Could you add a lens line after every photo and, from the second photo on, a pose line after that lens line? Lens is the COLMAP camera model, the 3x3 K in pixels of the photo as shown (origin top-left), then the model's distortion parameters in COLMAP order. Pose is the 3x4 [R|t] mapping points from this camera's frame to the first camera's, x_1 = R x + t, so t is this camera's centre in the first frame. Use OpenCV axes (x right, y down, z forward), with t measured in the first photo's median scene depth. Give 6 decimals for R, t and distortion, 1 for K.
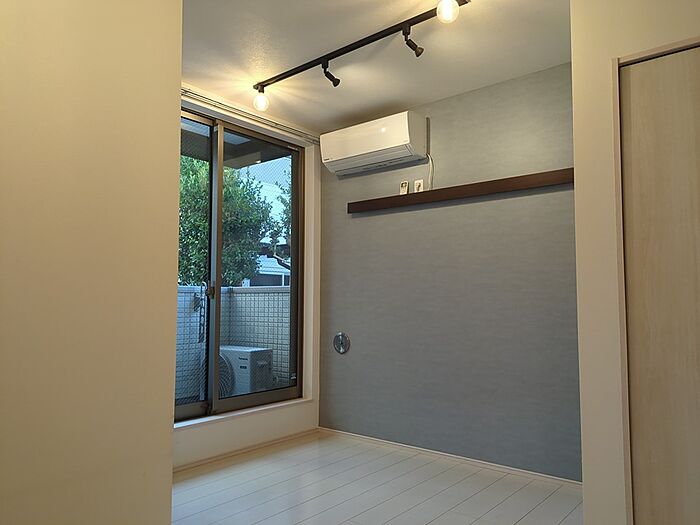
lens RADIAL K [[519.5, 0, 350.3], [0, 519.5, 262.8], [0, 0, 1]] dist [-0.002418, -0.000886]
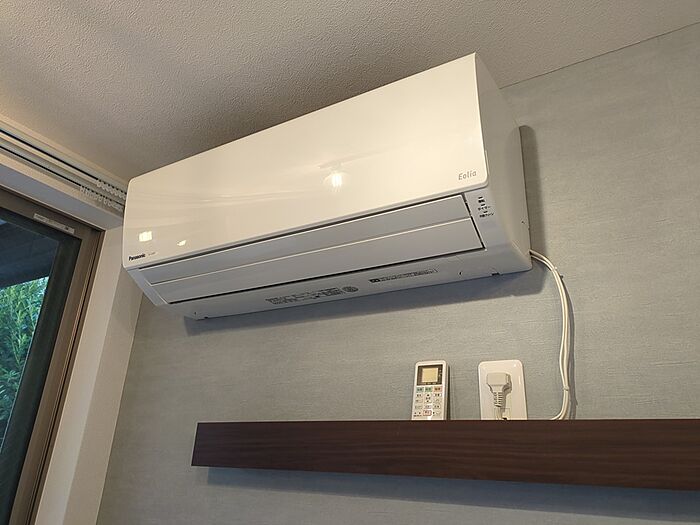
lens RADIAL K [[519.5, 0, 350.7], [0, 519.5, 262.3], [0, 0, 1]] dist [-0.002418, -0.000886]
pose [[0.990326, 0.091412, 0.104394, 0.039954], [-0.056338, 0.952420, -0.299536, -0.128620], [-0.126808, 0.290757, 0.948357, 0.779742]]
